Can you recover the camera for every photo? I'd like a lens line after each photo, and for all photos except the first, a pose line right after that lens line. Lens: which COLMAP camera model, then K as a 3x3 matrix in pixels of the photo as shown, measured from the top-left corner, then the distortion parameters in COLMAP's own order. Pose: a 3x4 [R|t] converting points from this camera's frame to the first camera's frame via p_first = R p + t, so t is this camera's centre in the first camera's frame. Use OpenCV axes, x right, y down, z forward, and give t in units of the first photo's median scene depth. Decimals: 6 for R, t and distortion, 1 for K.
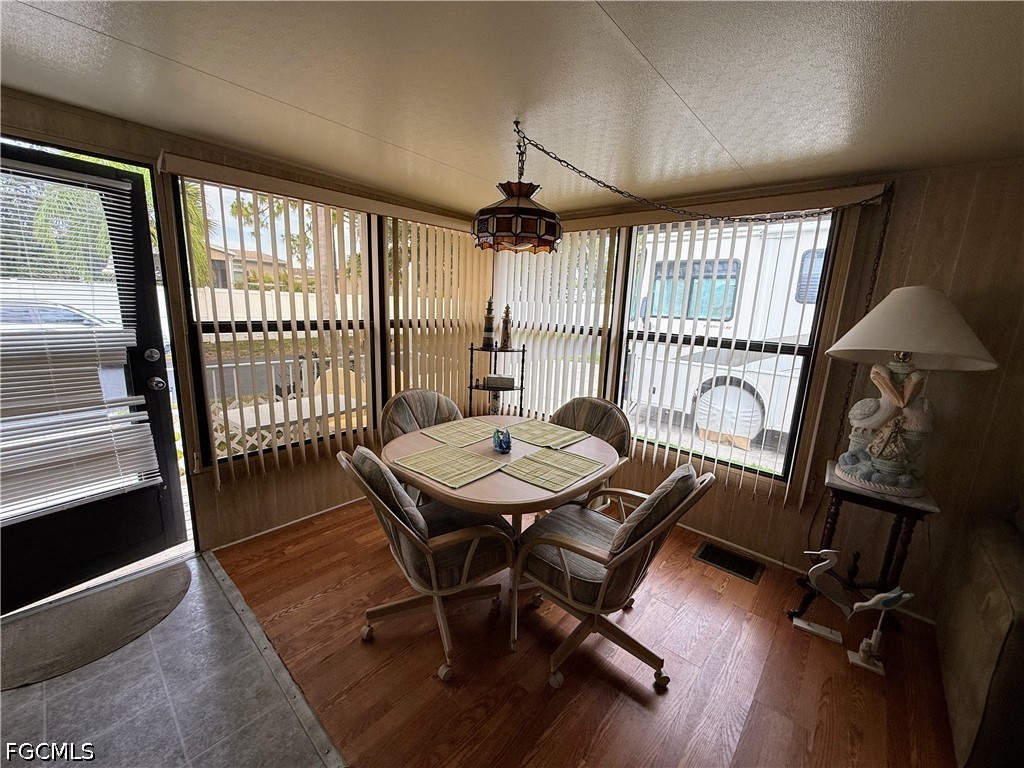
lens RADIAL K [[407.0, 0, 508.8], [0, 407.0, 383.3], [0, 0, 1]] dist [0.000490, -0.000358]
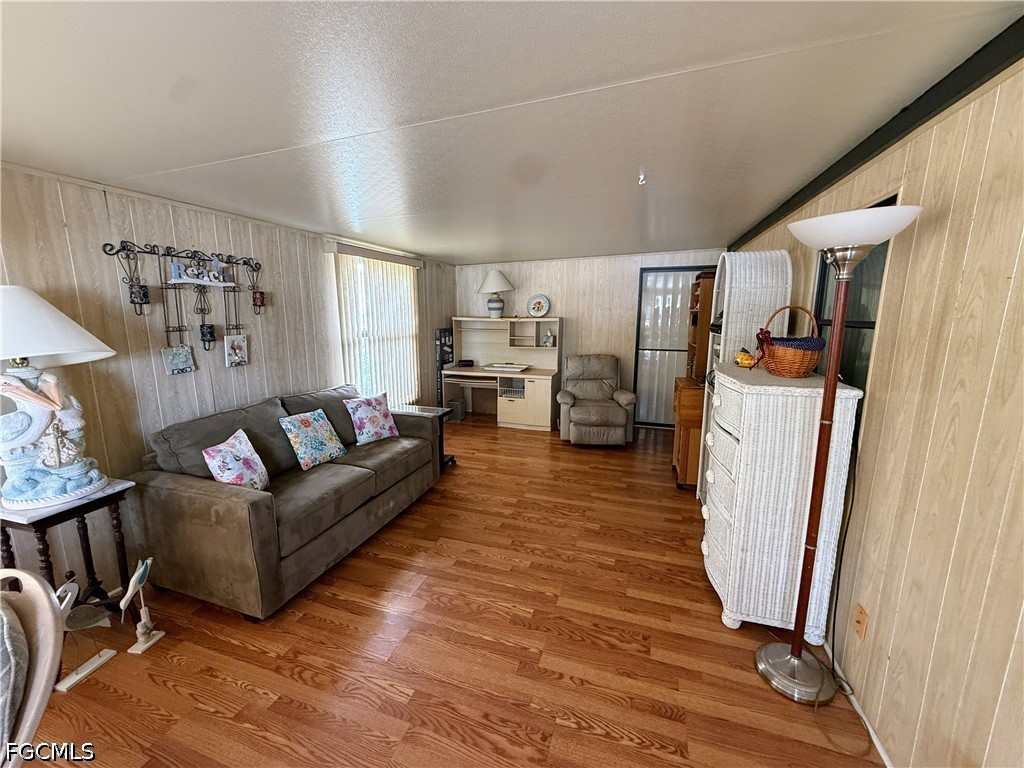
lens RADIAL K [[407.0, 0, 508.1], [0, 407.0, 383.5], [0, 0, 1]] dist [0.000490, -0.000358]
pose [[-0.390736, -0.206273, 0.897094, -0.295316], [0.165745, 0.942875, 0.288991, -0.097842], [-0.905458, 0.261608, -0.334227, 0.311481]]
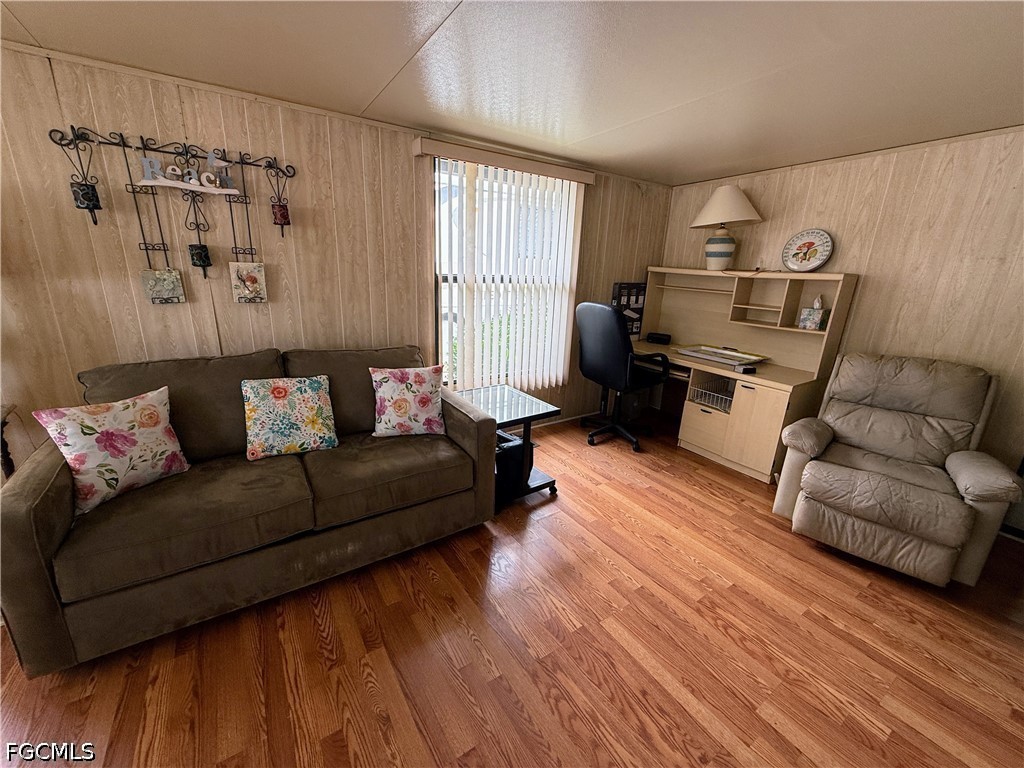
lens RADIAL K [[407.0, 0, 509.7], [0, 407.0, 382.1], [0, 0, 1]] dist [0.000490, -0.000358]
pose [[0.252894, -0.302803, 0.918888, 0.489366], [0.163906, 0.949441, 0.267762, 0.135372], [-0.953509, 0.082895, 0.289740, -0.343464]]
